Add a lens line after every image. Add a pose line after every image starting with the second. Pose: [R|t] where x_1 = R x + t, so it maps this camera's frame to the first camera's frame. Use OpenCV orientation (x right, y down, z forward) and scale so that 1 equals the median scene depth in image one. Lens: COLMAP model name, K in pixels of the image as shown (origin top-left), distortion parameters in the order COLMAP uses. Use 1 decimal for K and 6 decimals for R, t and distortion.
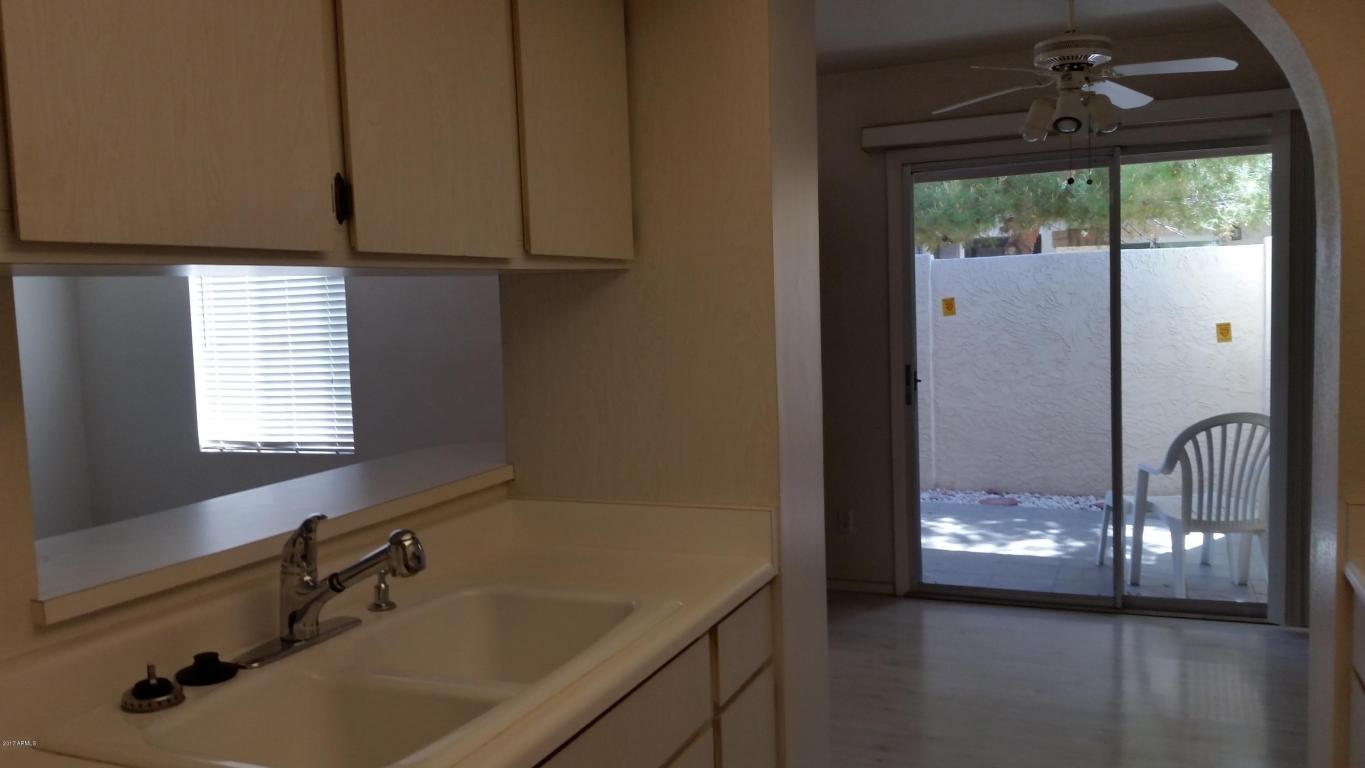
lens RADIAL K [[1103.5, 0, 674.9], [0, 1103.5, 380.7], [0, 0, 1]] dist [0.039676, -0.091930]
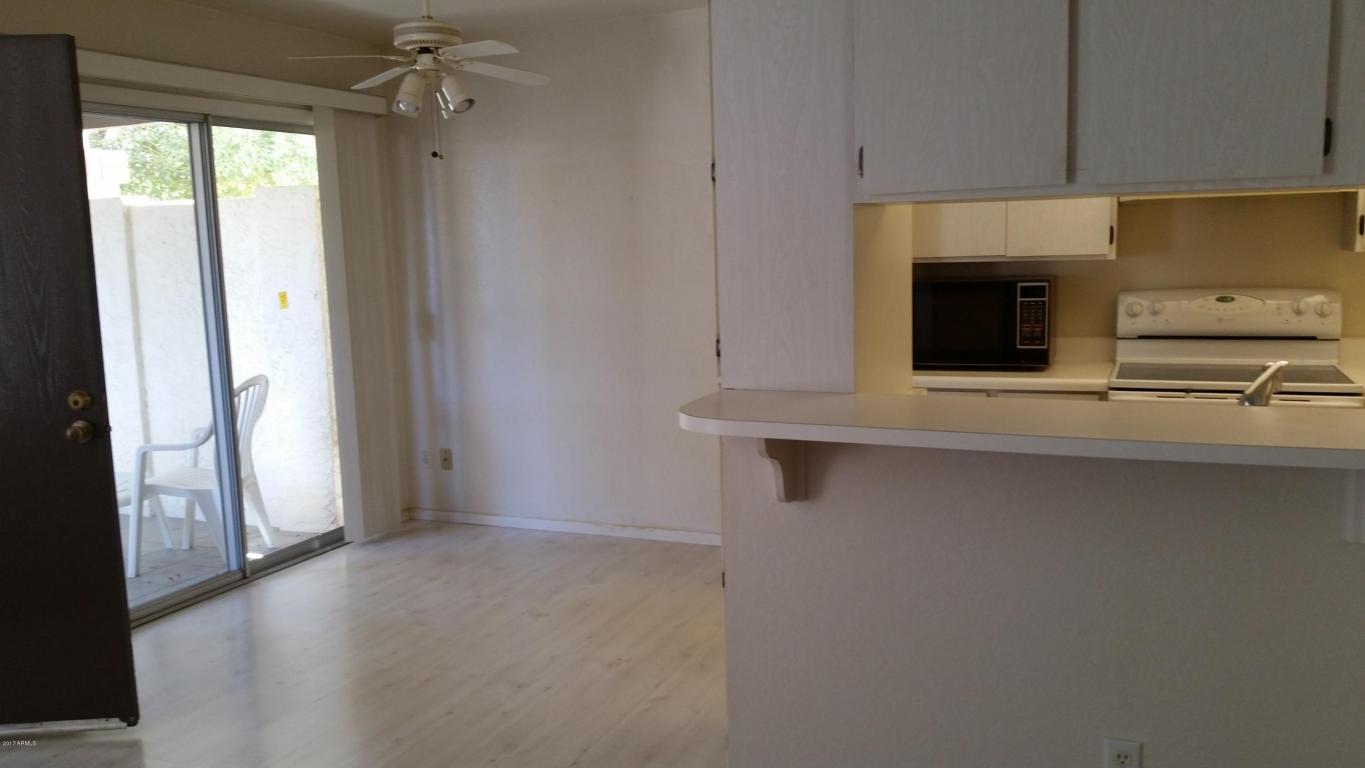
lens RADIAL K [[1103.5, 0, 685.9], [0, 1103.5, 393.0], [0, 0, 1]] dist [0.039676, -0.091930]
pose [[-0.011475, -0.104739, 0.994434, -0.599374], [0.103299, 0.989054, 0.105364, -0.025628], [-0.994584, 0.103933, -0.000530, 0.594821]]
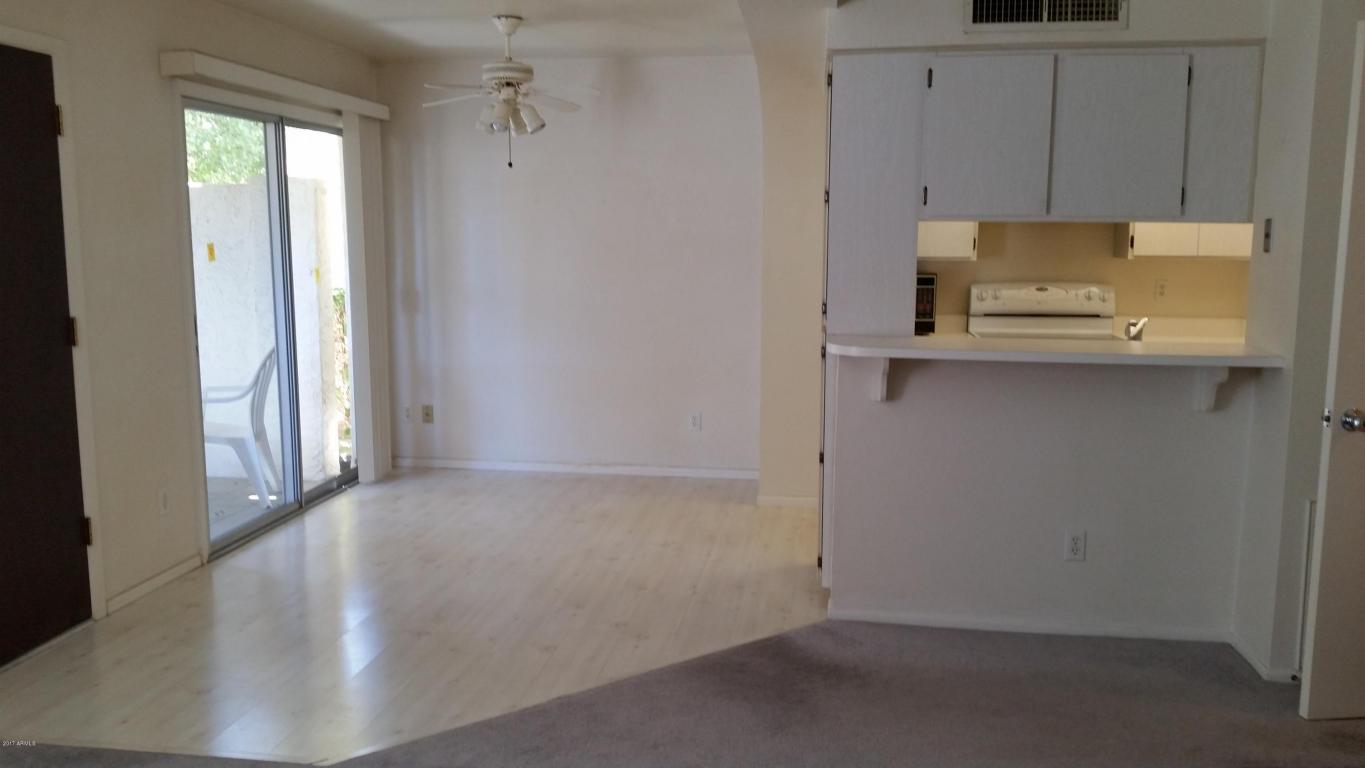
lens RADIAL K [[1103.5, 0, 691.7], [0, 1103.5, 384.7], [0, 0, 1]] dist [0.039676, -0.091930]
pose [[-0.282838, -0.100533, 0.953885, -0.854654], [0.073438, 0.989303, 0.126041, -0.045555], [-0.956352, 0.105701, -0.272429, 0.919759]]
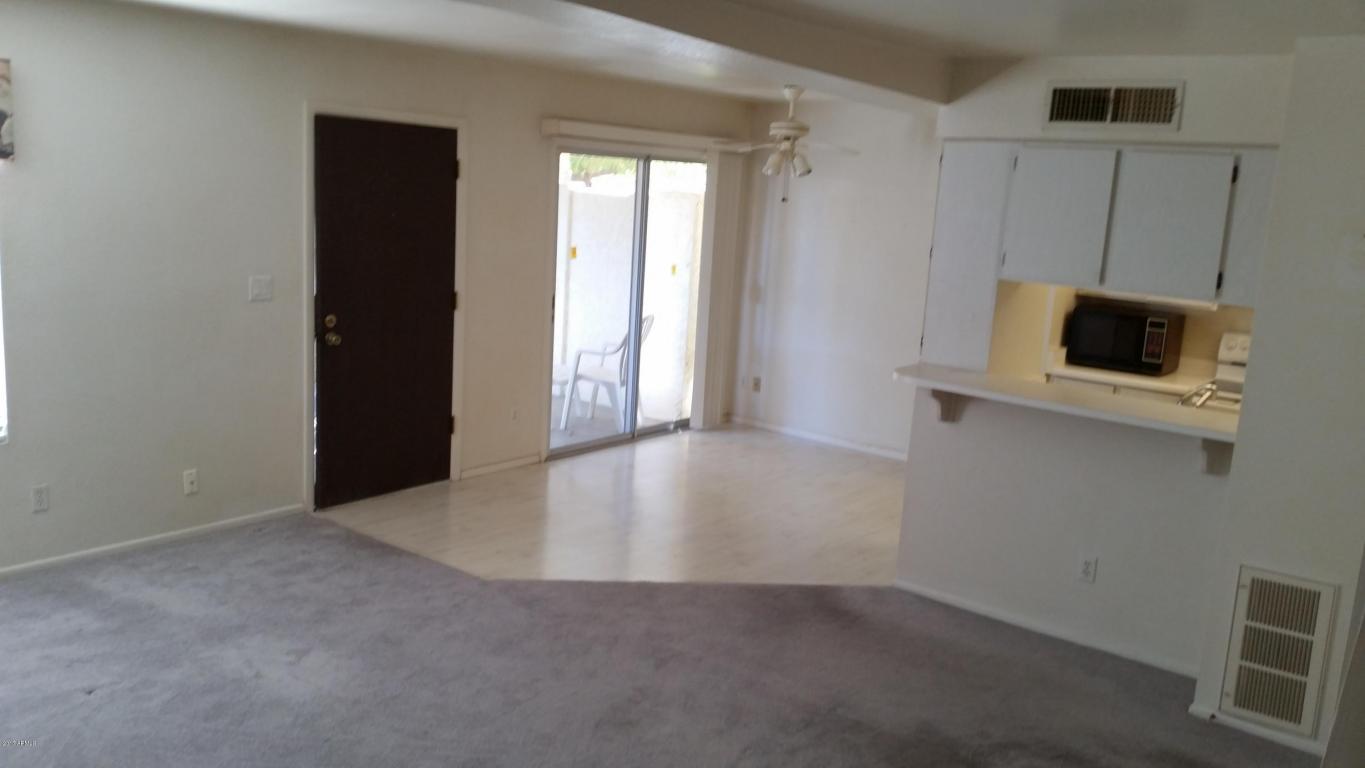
lens RADIAL K [[1103.5, 0, 698.4], [0, 1103.5, 398.7], [0, 0, 1]] dist [0.039676, -0.091930]
pose [[0.236612, -0.140768, 0.961353, -1.155862], [0.000480, 0.989466, 0.144766, -0.090203], [-0.971604, -0.033792, 0.234187, 0.533360]]
